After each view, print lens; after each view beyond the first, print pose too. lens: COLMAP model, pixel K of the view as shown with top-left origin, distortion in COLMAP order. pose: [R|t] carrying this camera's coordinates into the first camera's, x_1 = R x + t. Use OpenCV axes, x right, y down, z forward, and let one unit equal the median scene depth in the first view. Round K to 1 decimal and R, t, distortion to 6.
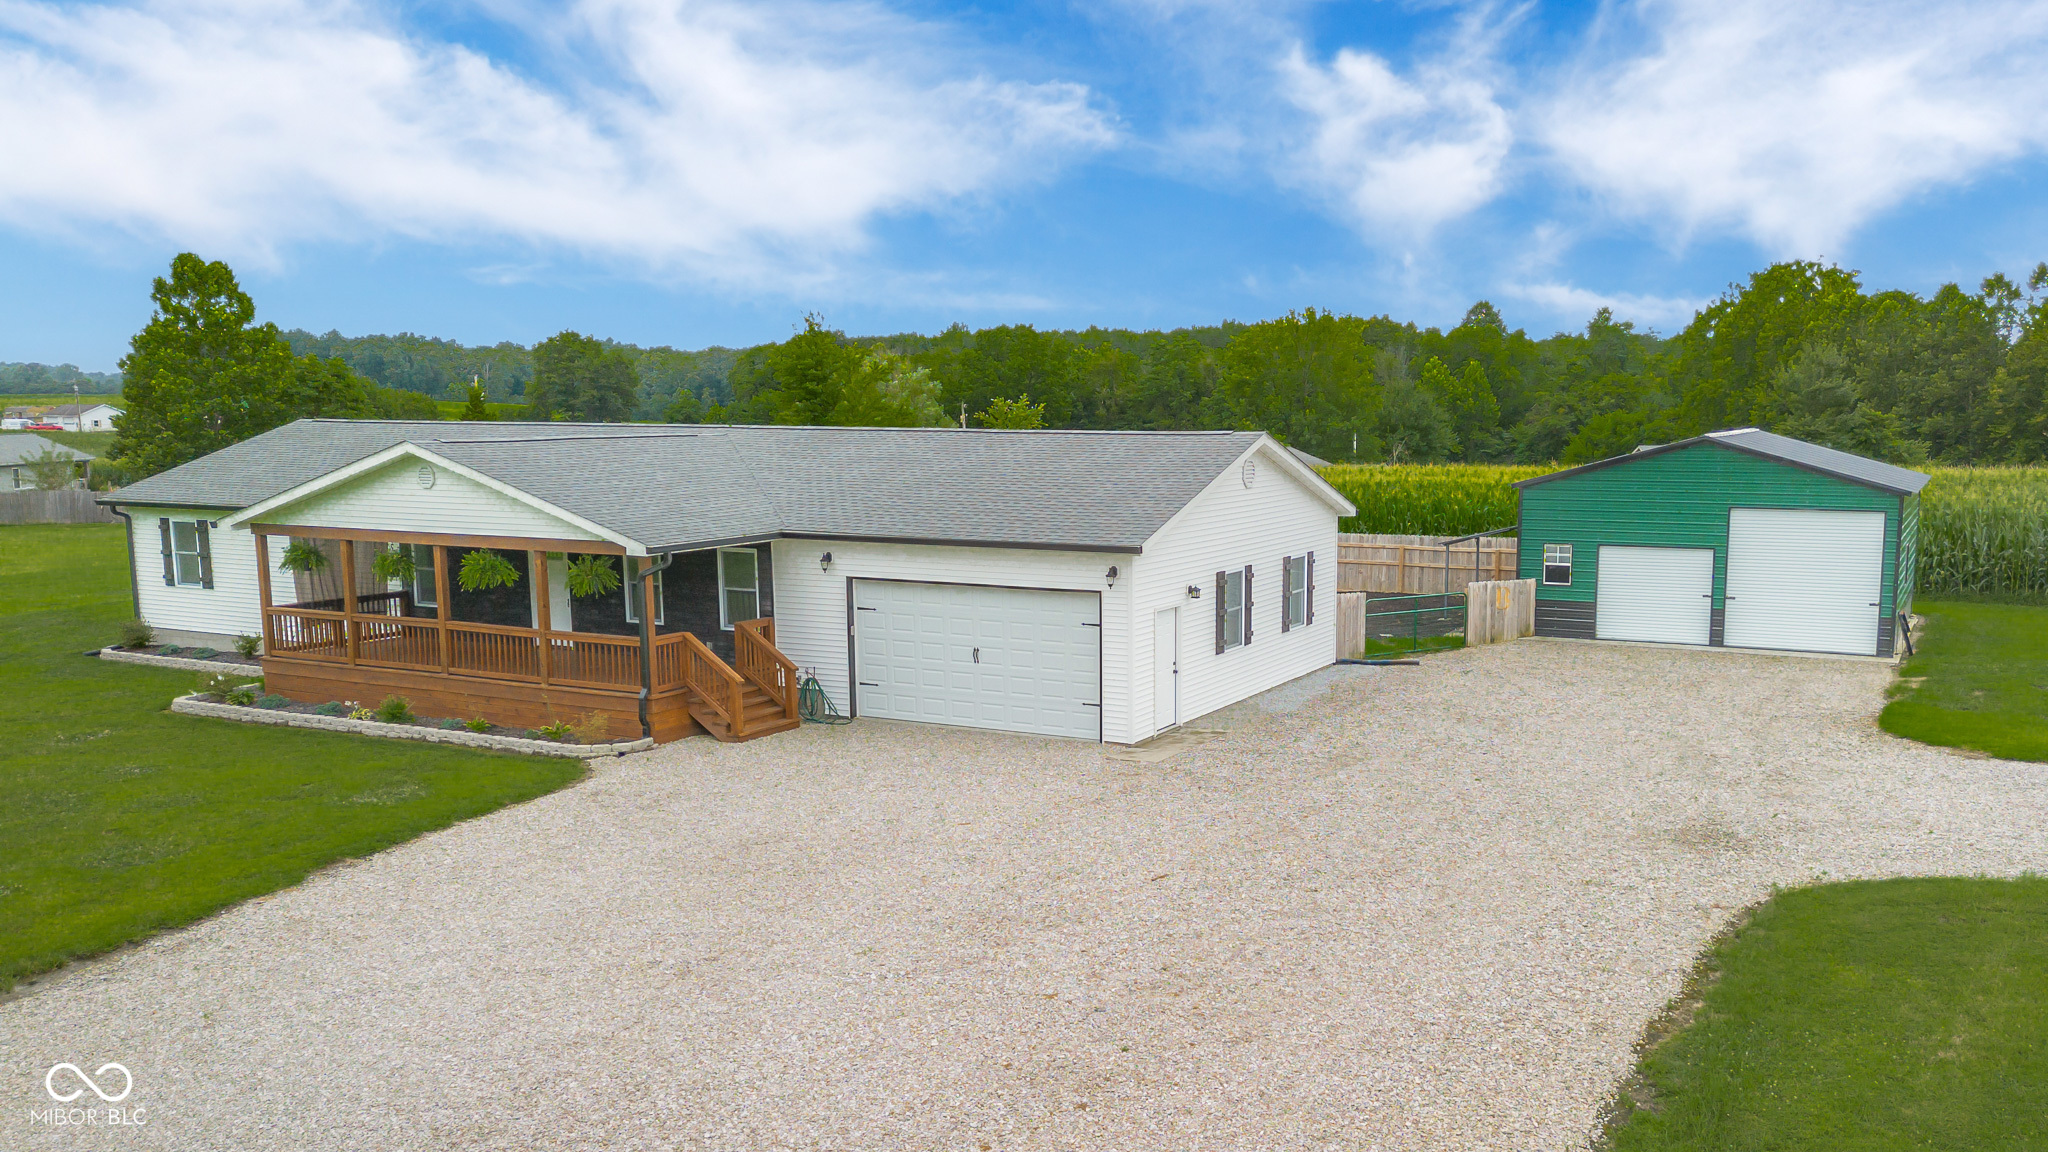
lens RADIAL K [[1717.5, 0, 1024.0], [0, 1717.5, 576.0], [0, 0, 1]] dist [0.085797, -0.074019]
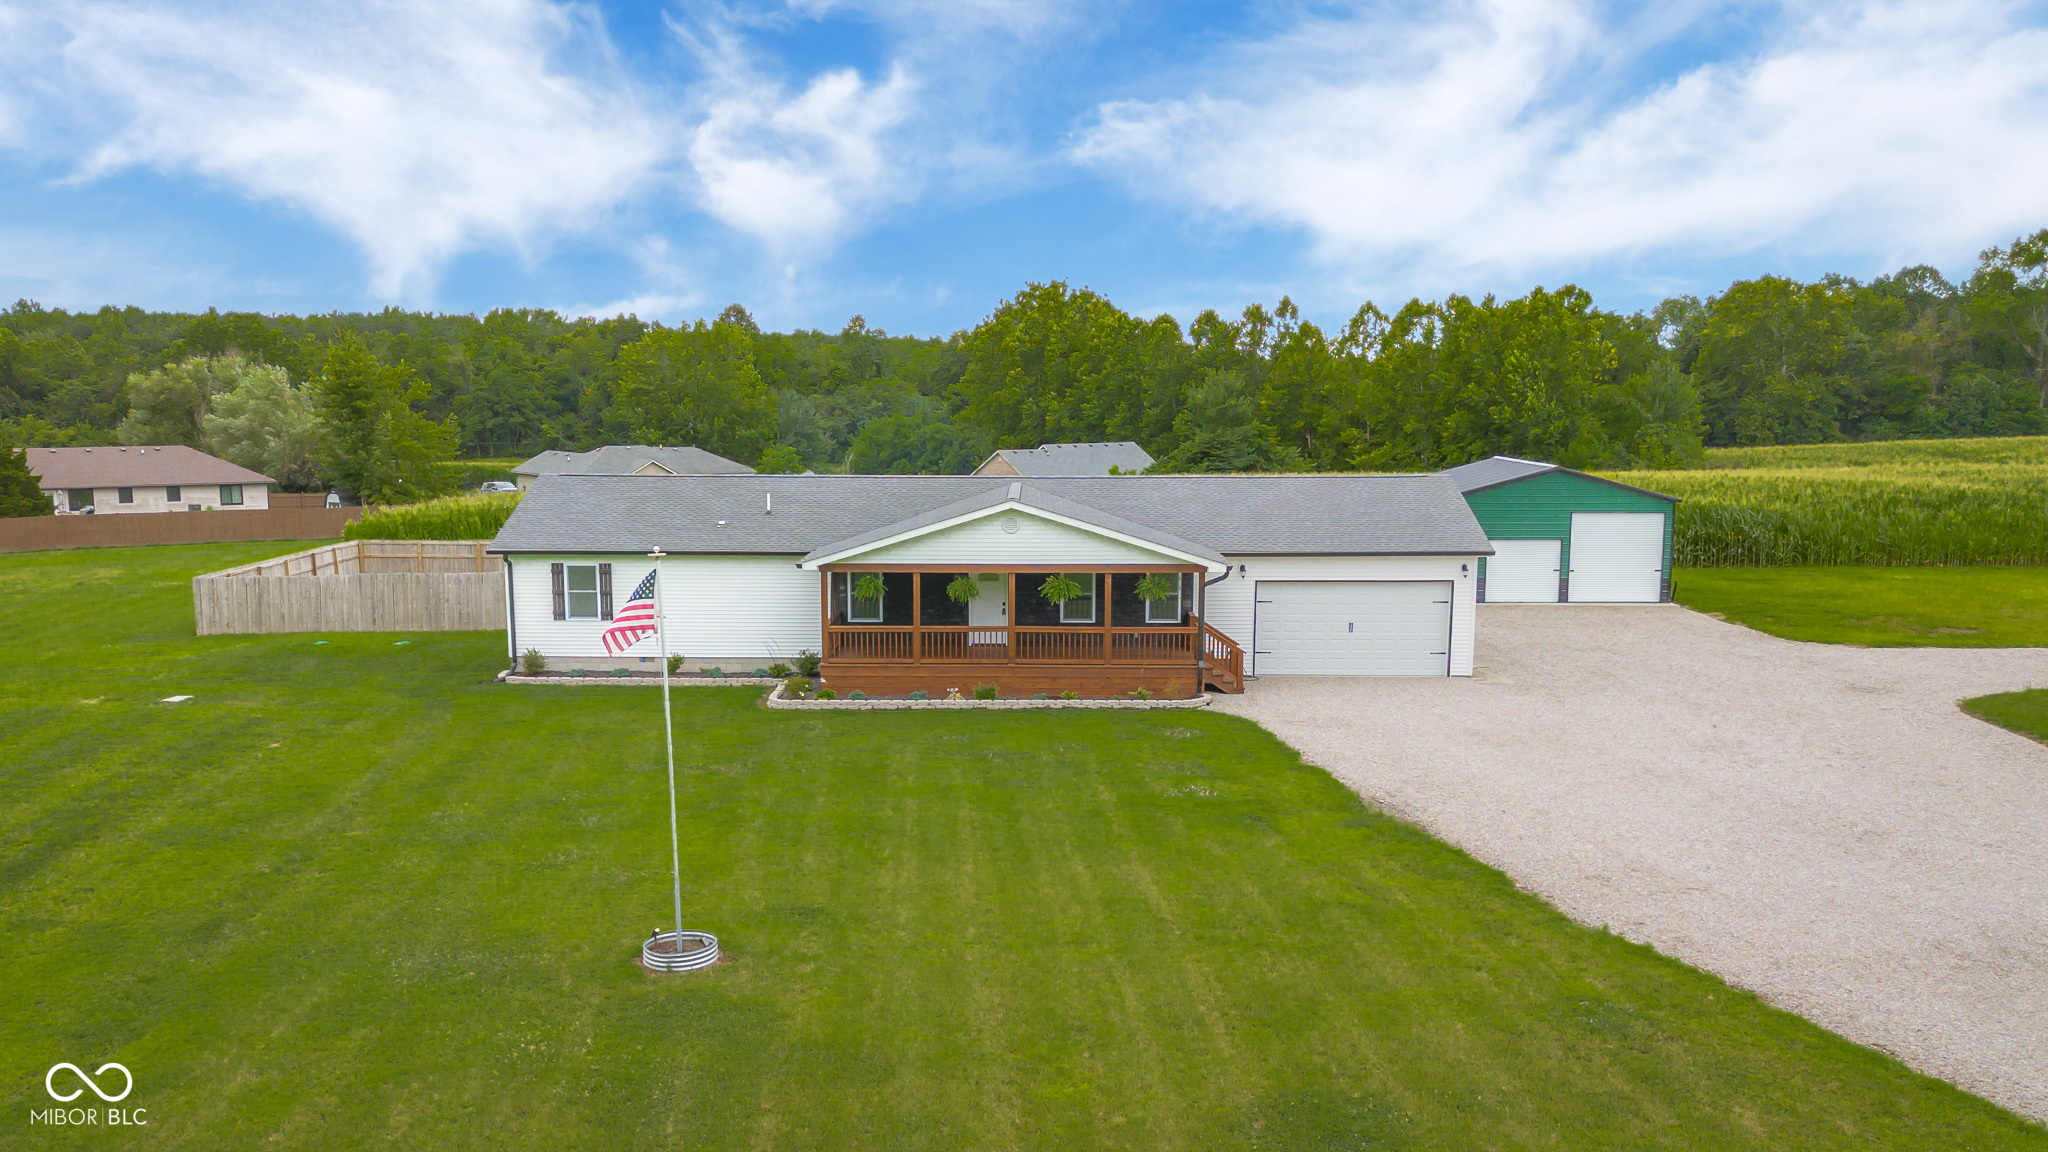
lens RADIAL K [[1717.5, 0, 1024.0], [0, 1717.5, 576.0], [0, 0, 1]] dist [0.085797, -0.074019]
pose [[0.912490, -0.046611, 0.406436, -0.683364], [0.046881, 0.998857, 0.009297, -0.020488], [-0.406405, 0.010571, 0.913632, -0.212531]]
